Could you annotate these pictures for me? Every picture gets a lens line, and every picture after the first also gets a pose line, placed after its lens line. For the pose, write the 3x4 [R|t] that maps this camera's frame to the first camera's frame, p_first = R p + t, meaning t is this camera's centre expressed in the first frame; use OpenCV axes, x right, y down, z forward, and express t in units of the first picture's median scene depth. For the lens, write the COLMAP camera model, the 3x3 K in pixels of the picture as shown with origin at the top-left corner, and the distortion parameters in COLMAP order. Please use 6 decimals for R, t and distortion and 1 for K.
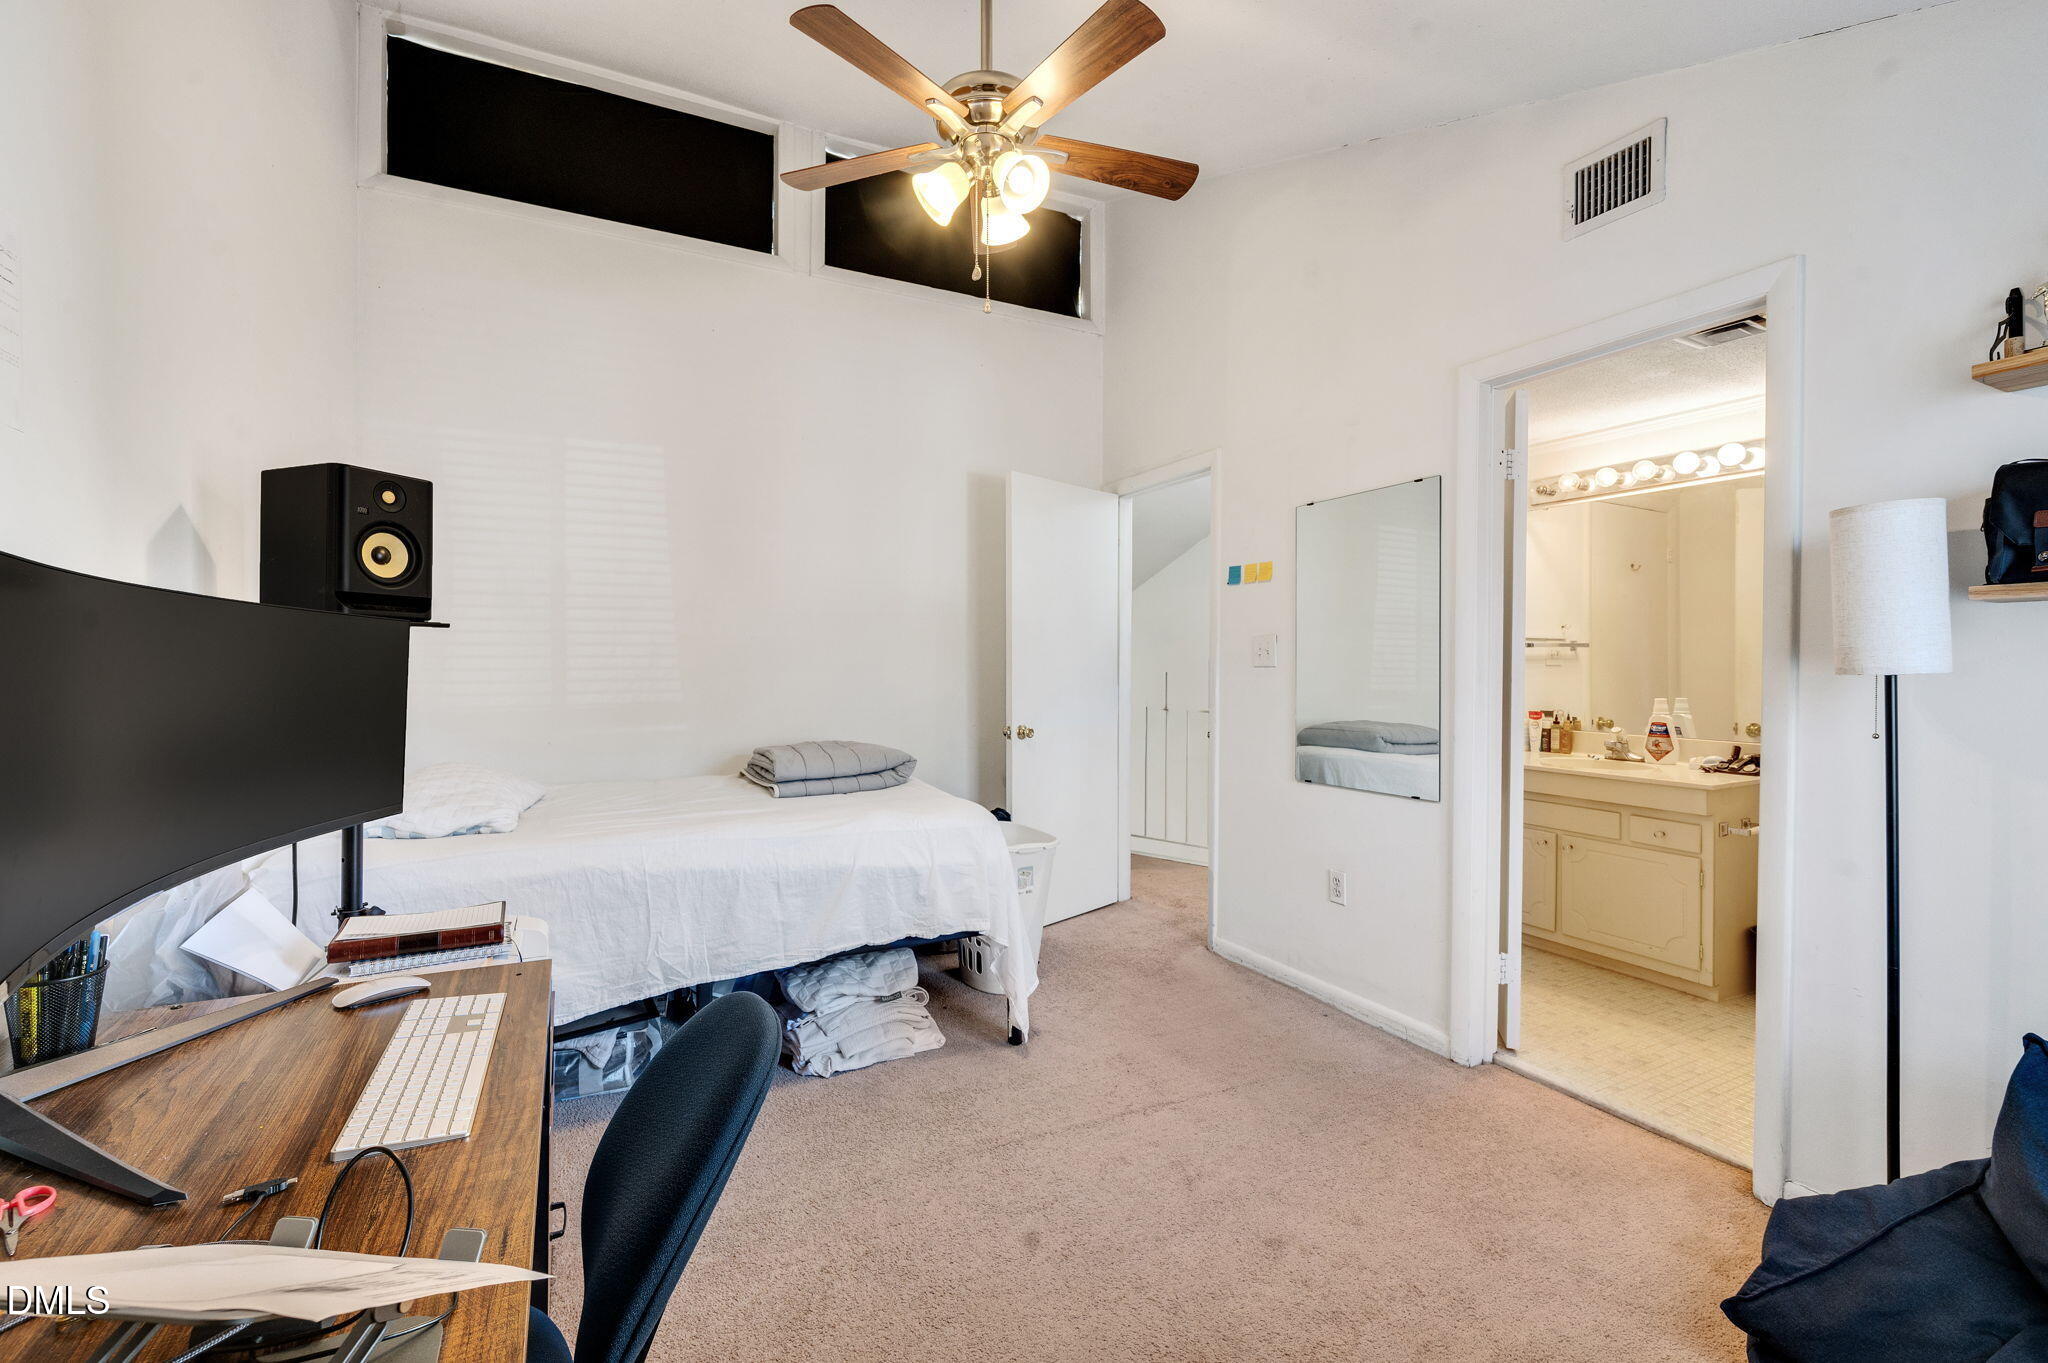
lens RADIAL K [[873.7, 0, 1024.4], [0, 873.7, 672.7], [0, 0, 1]] dist [0.000721, 0.000050]
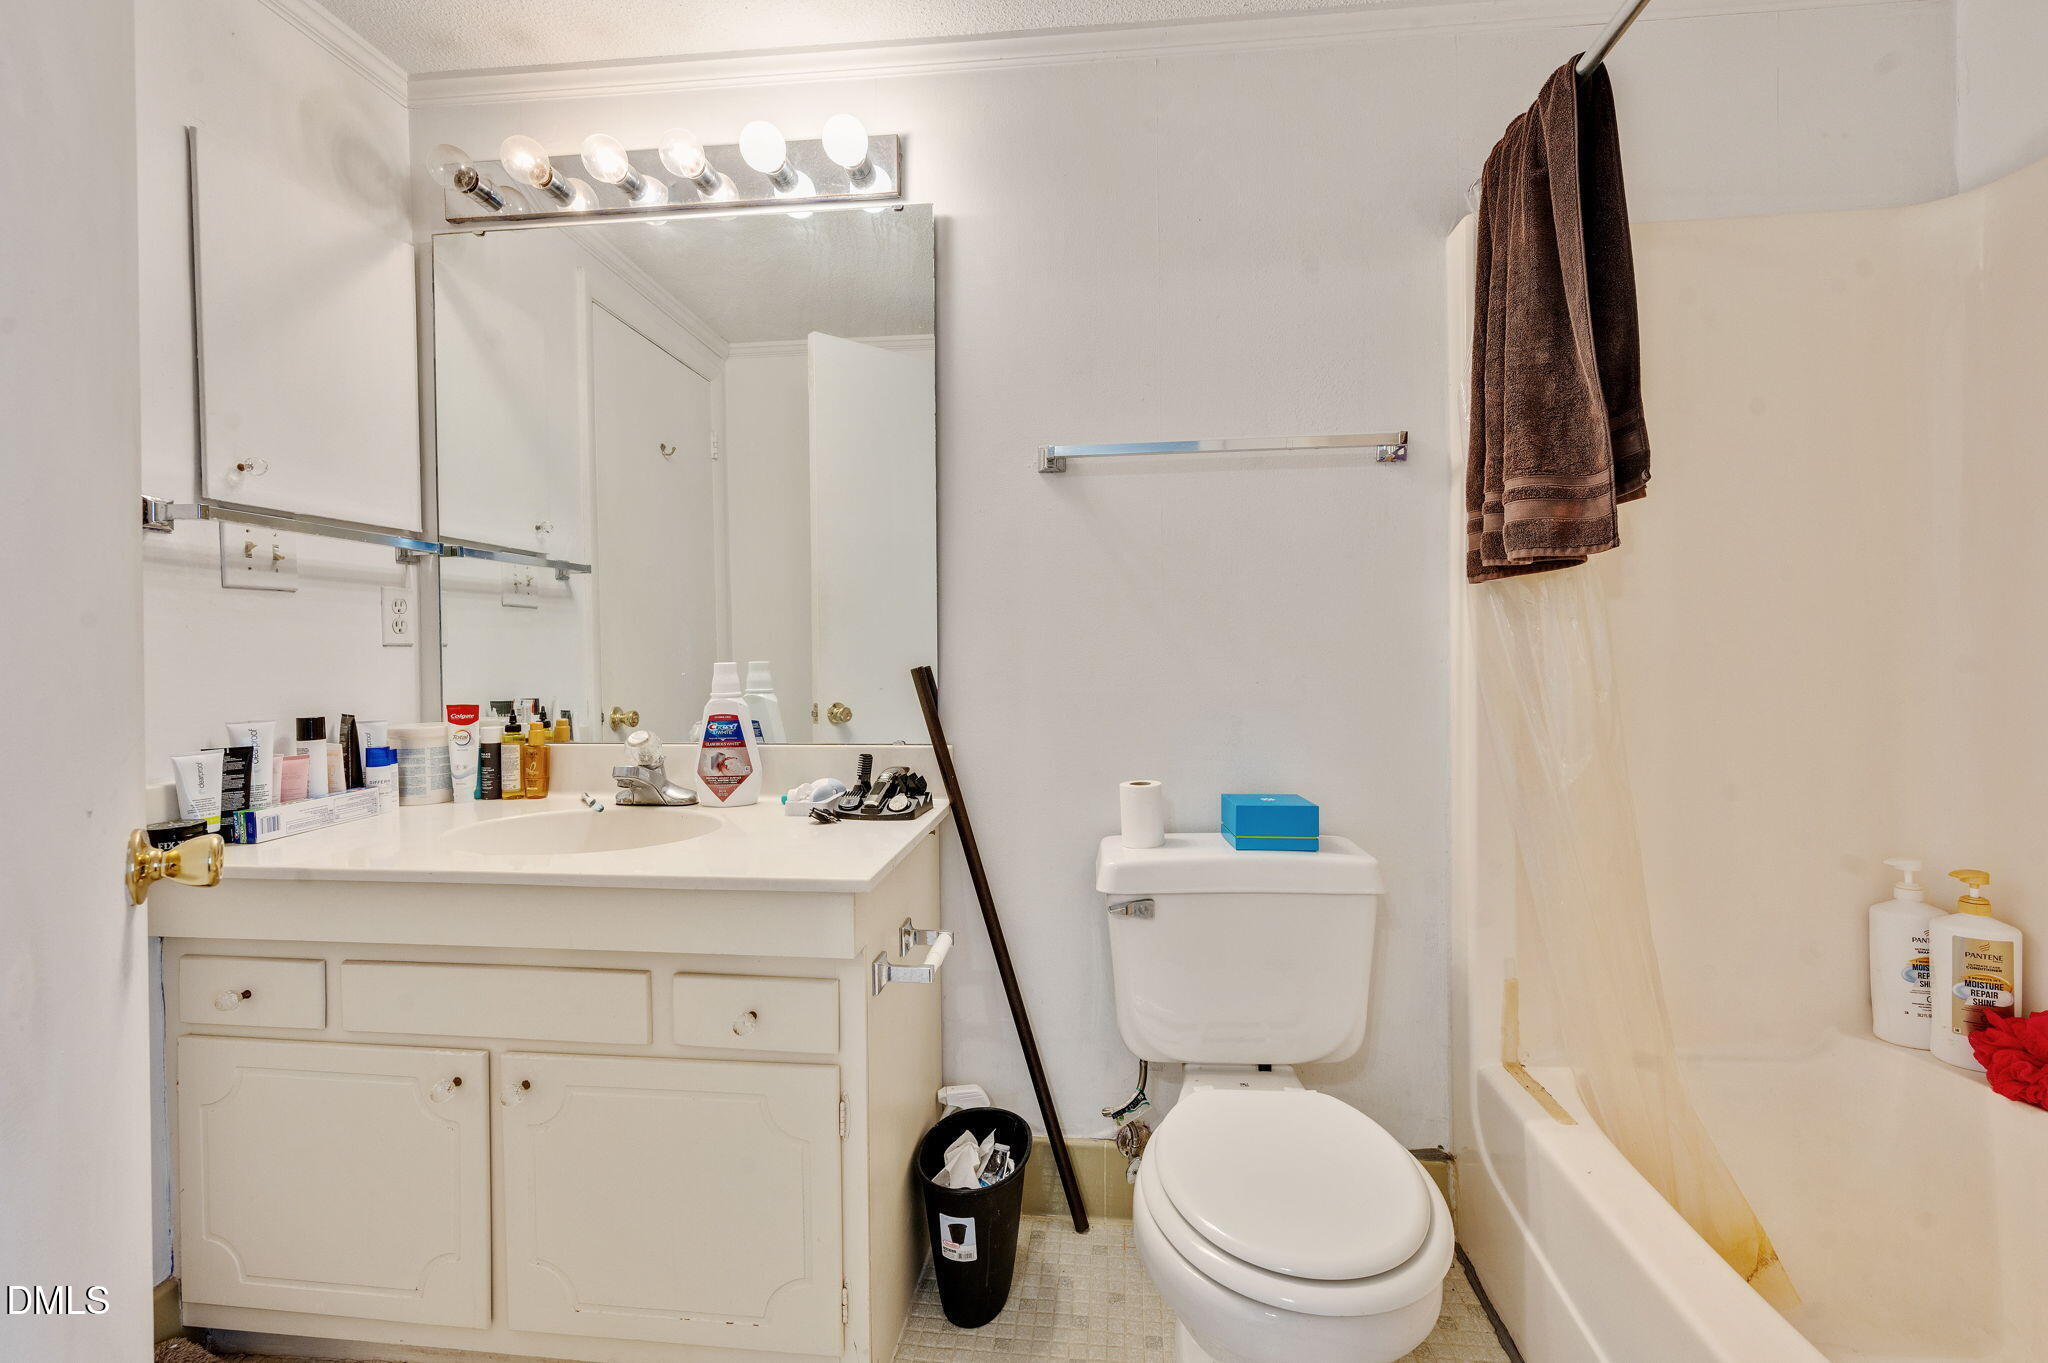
lens RADIAL K [[873.7, 0, 1027.0], [0, 873.7, 670.2], [0, 0, 1]] dist [0.000721, 0.000050]
pose [[0.540114, -0.022366, 0.841294, 0.399903], [0.017102, 0.999732, 0.015599, 0.027463], [-0.841418, 0.005962, 0.540352, 0.578146]]
